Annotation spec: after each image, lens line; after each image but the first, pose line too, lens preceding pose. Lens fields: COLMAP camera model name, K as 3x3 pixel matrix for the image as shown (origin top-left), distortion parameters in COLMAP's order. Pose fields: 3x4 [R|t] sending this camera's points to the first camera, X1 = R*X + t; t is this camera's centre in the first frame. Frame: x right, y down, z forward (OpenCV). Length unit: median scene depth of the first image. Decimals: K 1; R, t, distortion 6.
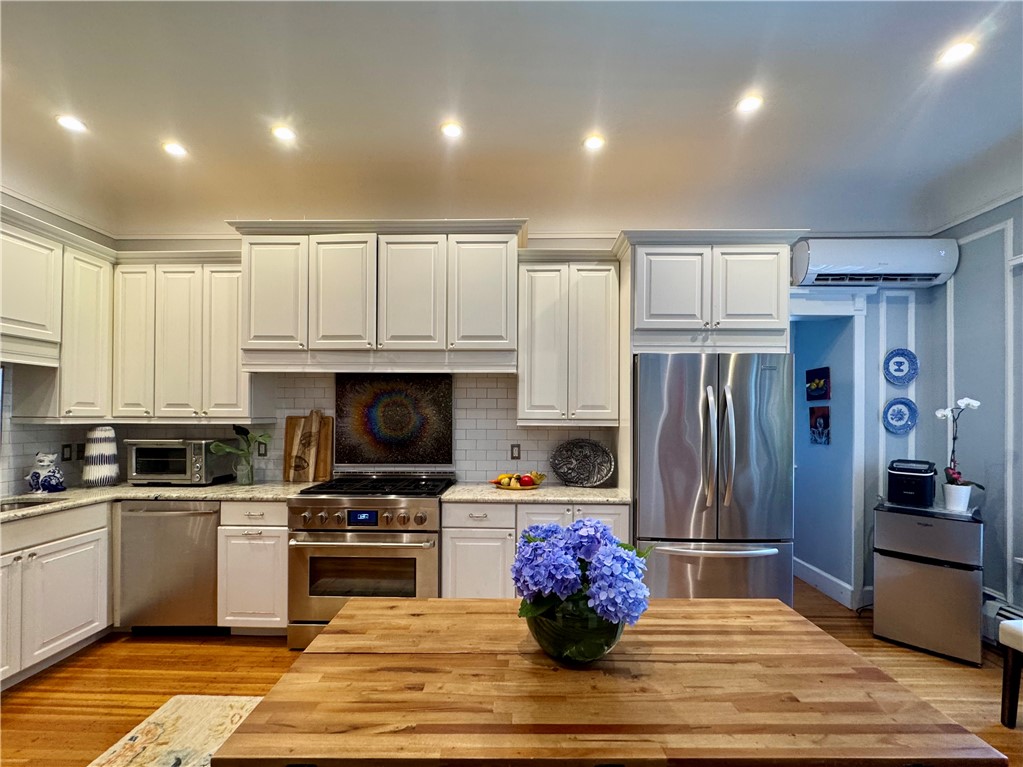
lens RADIAL K [[433.9, 0, 514.2], [0, 433.9, 413.7], [0, 0, 1]] dist [-0.003356, -0.000238]
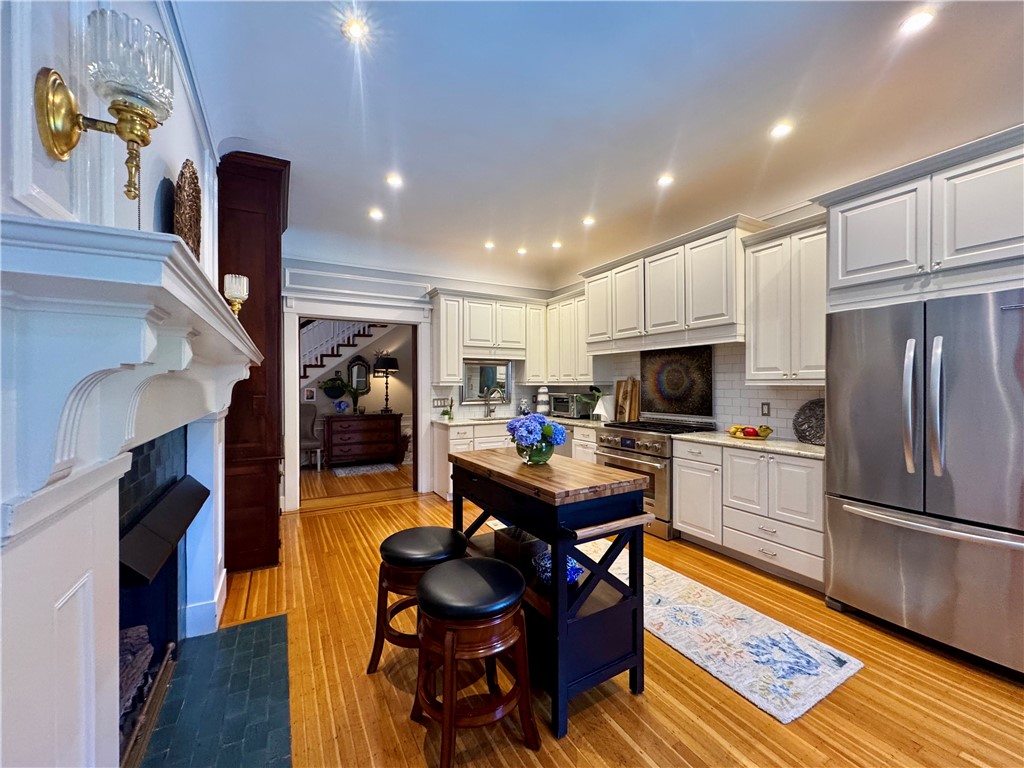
lens RADIAL K [[413.9, 0, 514.1], [0, 413.9, 386.1], [0, 0, 1]] dist [-0.001398, -0.000052]
pose [[0.513080, -0.002735, -0.858337, 0.668375], [0.011462, 0.999928, 0.003665, 0.018340], [0.858265, -0.011718, 0.513074, -0.126713]]
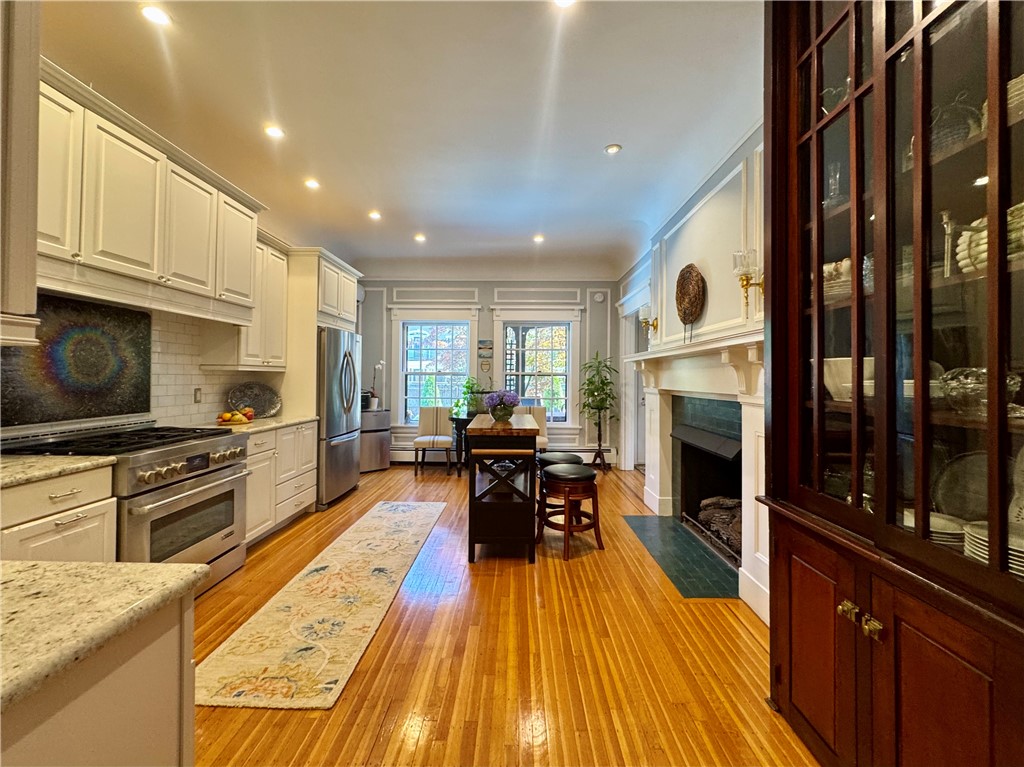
lens RADIAL K [[424.4, 0, 507.8], [0, 424.4, 379.2], [0, 0, 1]] dist [-0.003317, 0.000093]
pose [[0.004170, -0.010876, 0.999932, -1.164989], [-0.017082, 0.999794, 0.010946, 0.026522], [-0.999845, -0.017127, 0.003984, 0.269978]]
